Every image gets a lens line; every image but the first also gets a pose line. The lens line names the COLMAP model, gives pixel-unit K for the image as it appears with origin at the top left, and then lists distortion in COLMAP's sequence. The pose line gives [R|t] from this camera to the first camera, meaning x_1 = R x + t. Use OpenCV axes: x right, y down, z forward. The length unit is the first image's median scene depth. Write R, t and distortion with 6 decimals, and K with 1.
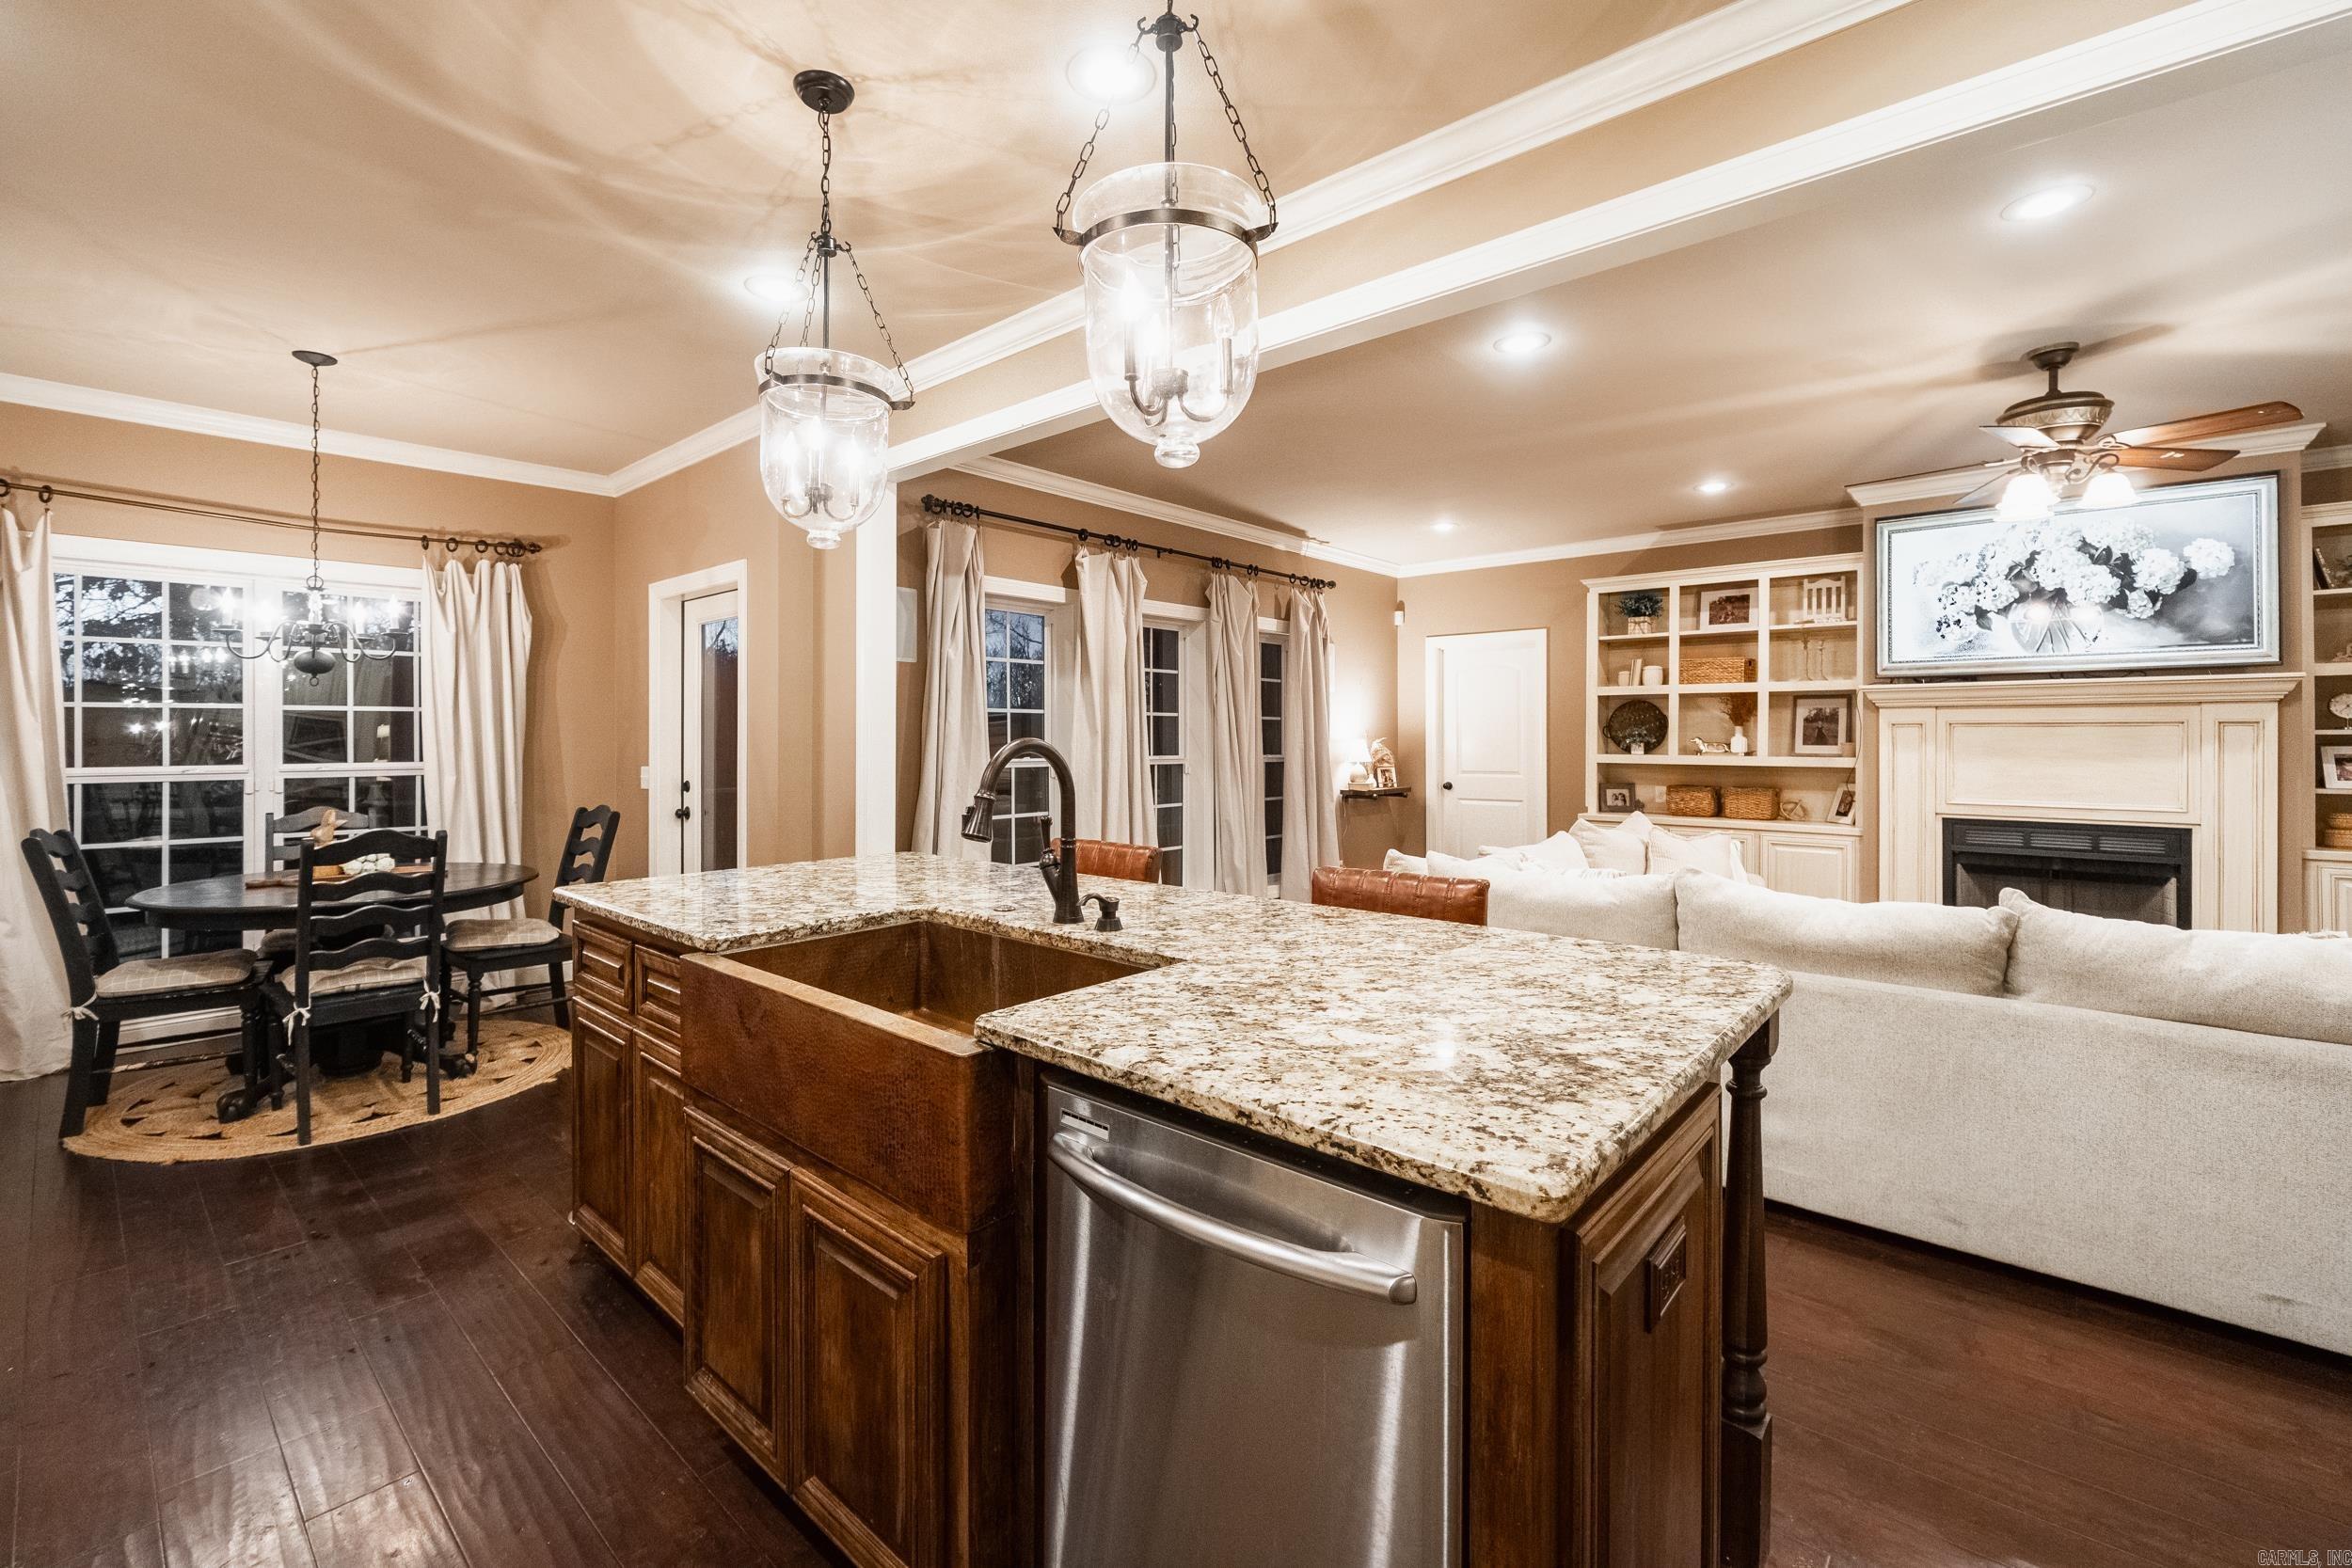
lens RADIAL K [[1000.3, 0, 1181.6], [0, 1000.3, 742.4], [0, 0, 1]] dist [-0.002986, -0.000433]
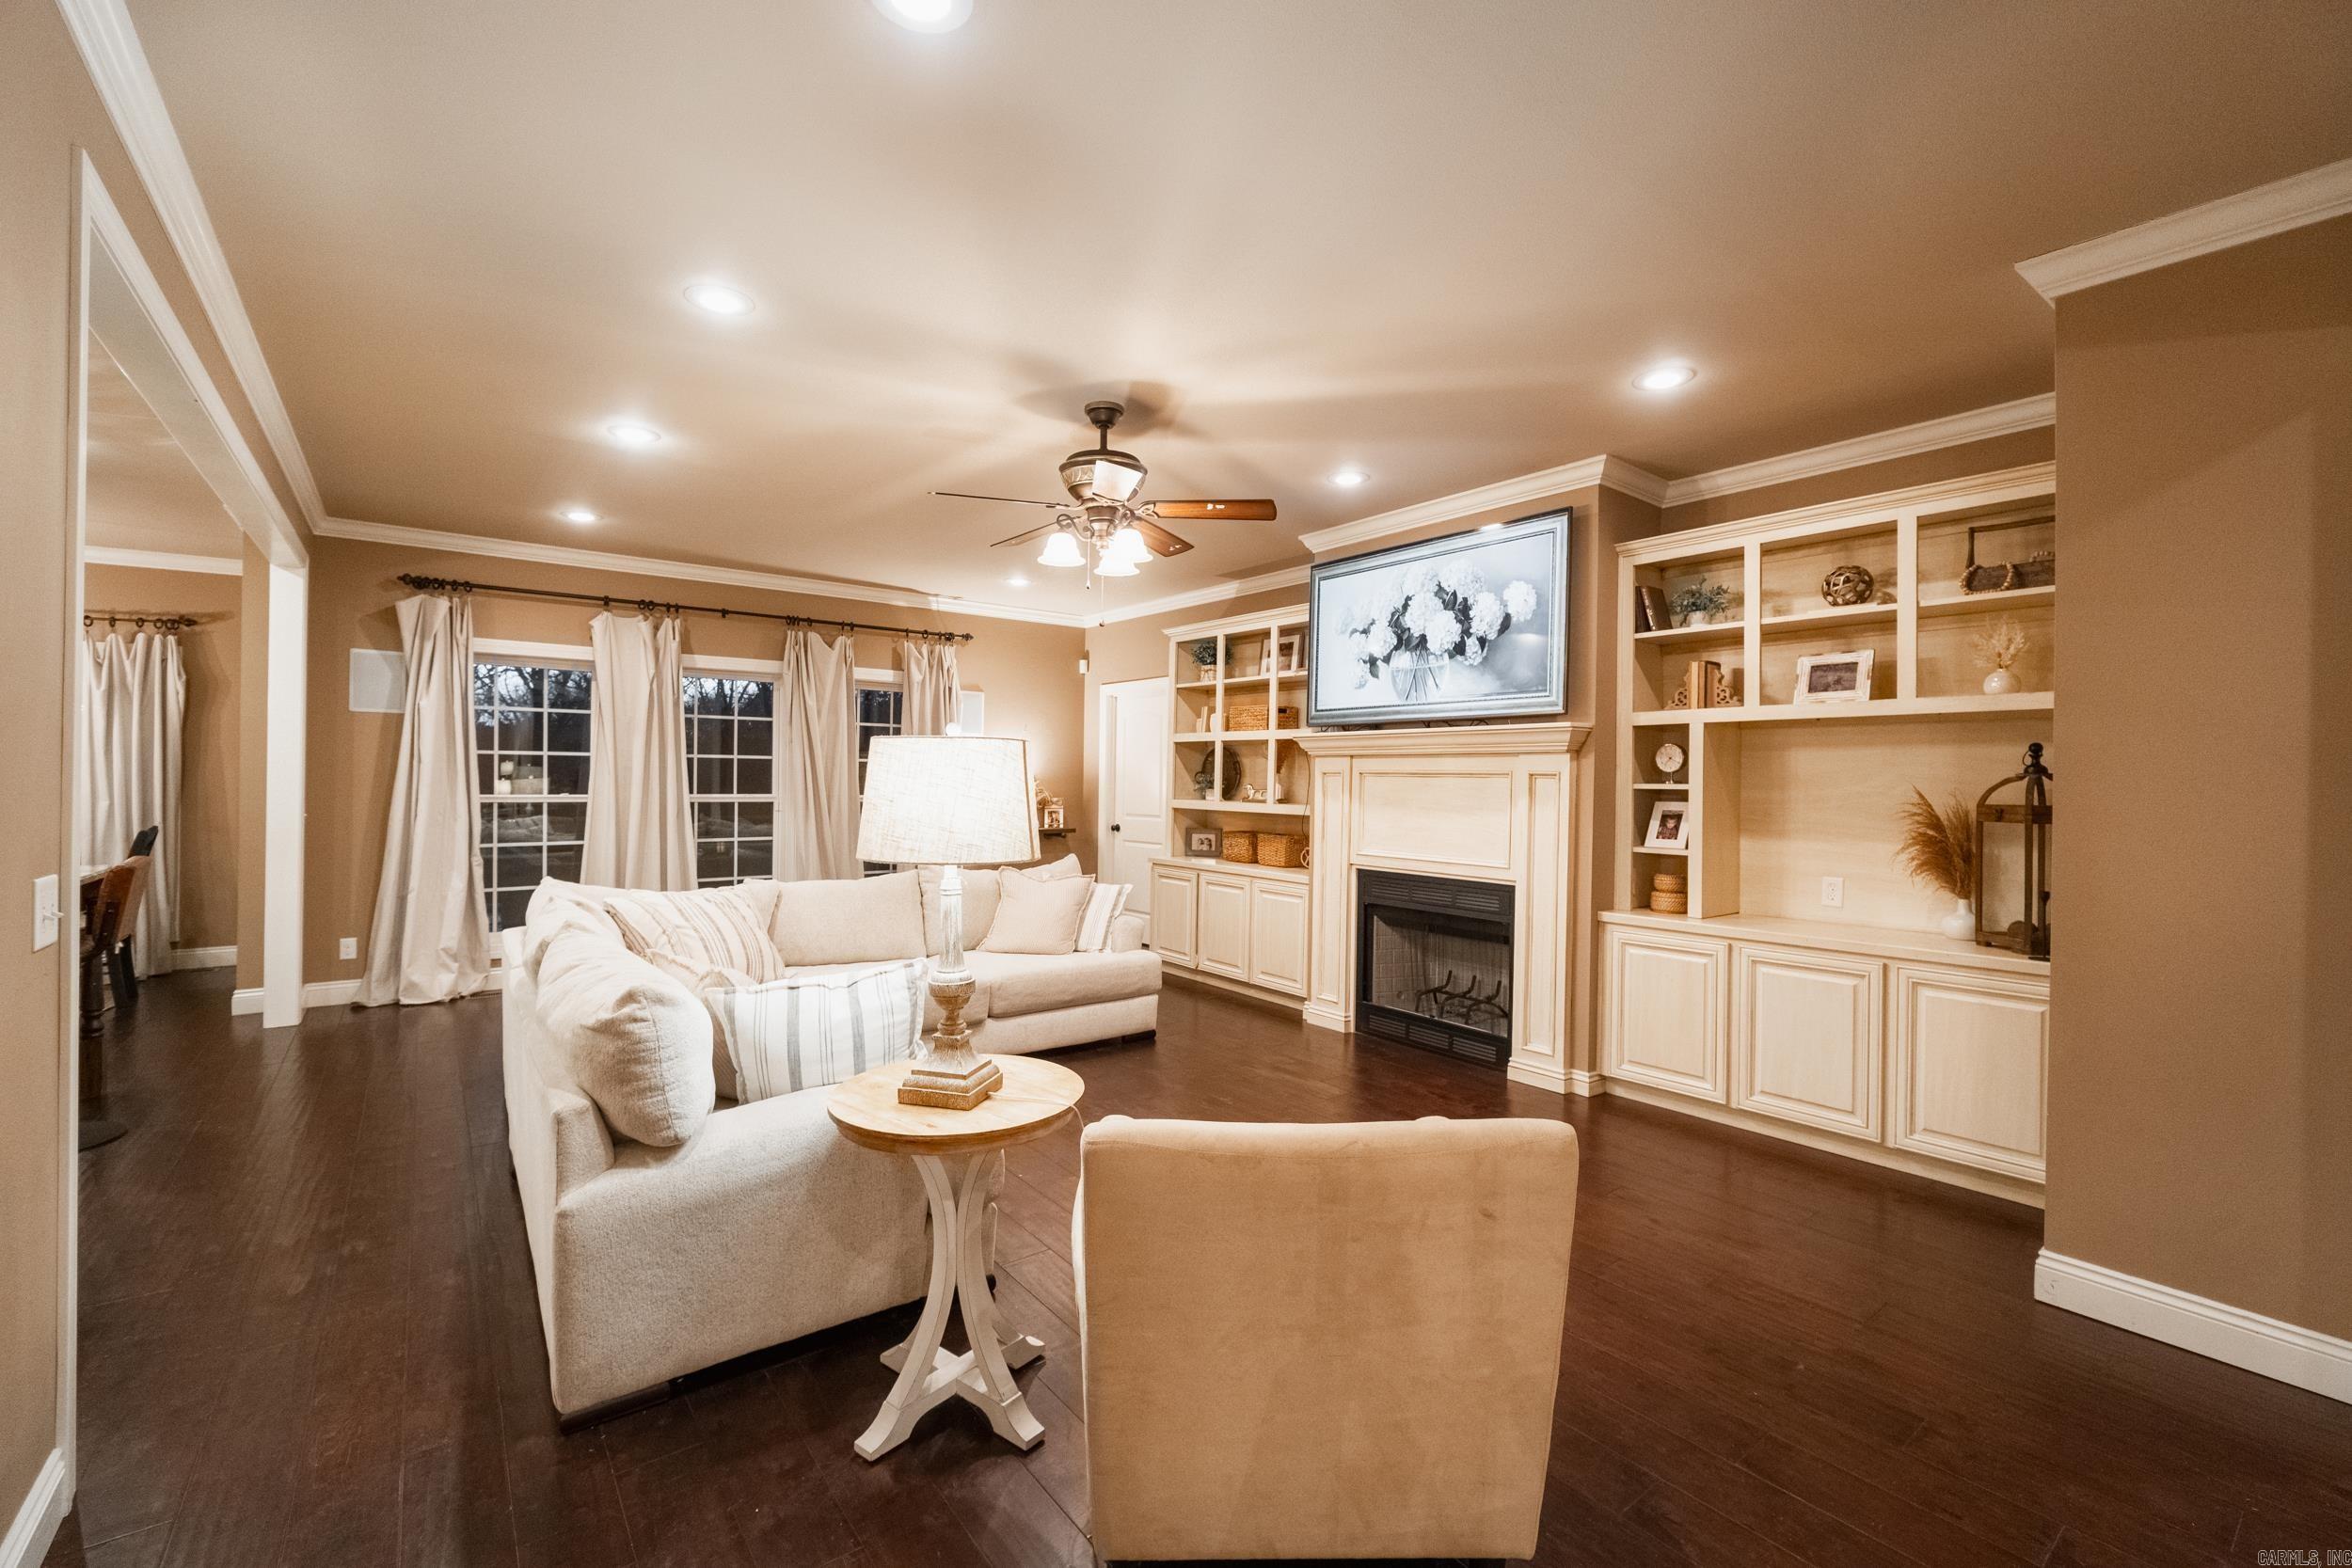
lens RADIAL K [[978.2, 0, 1173.6], [0, 978.2, 780.4], [0, 0, 1]] dist [-0.003771, -0.000227]
pose [[0.982126, 0.011889, -0.187849, 0.807101], [-0.012162, 0.999926, -0.000296, -0.009763], [0.187831, 0.002575, 0.982198, 0.023564]]
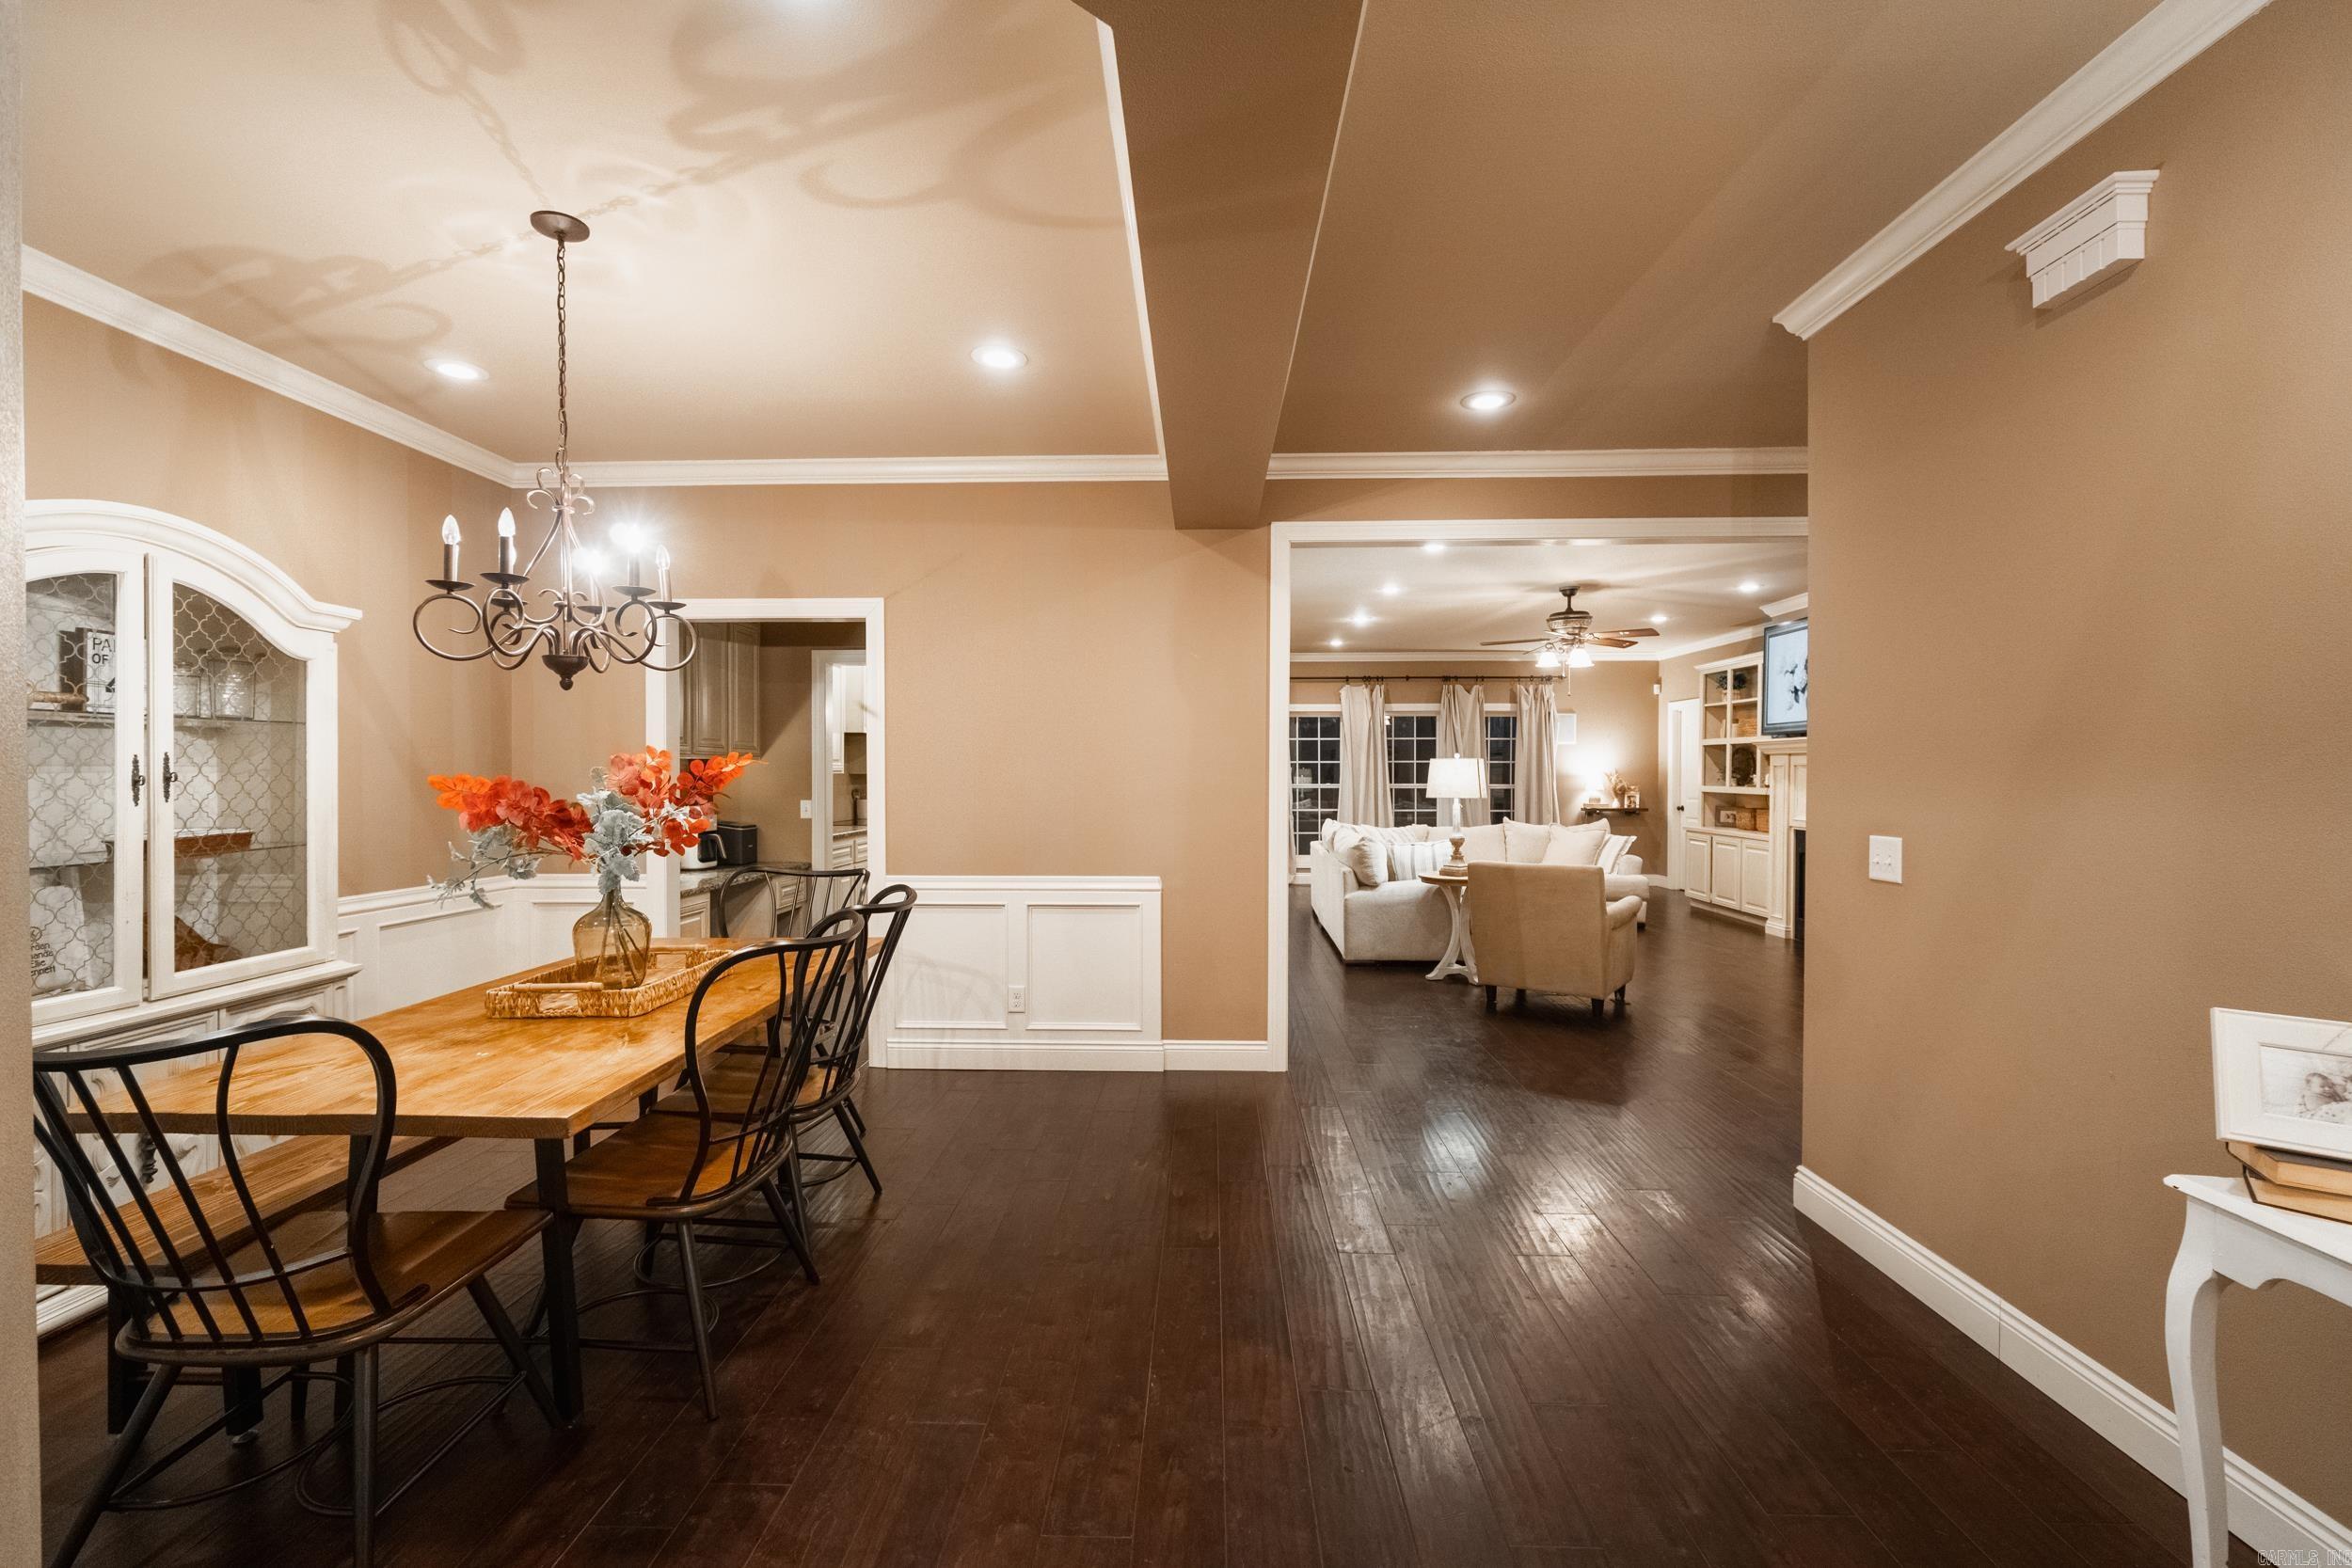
lens RADIAL K [[978.2, 0, 1173.6], [0, 978.2, 780.4], [0, 0, 1]] dist [-0.003771, -0.000227]
pose [[0.636849, 0.006110, -0.770965, 1.358787], [-0.001196, 0.999975, 0.006936, -0.006404], [0.770988, -0.003495, 0.636840, -0.650170]]
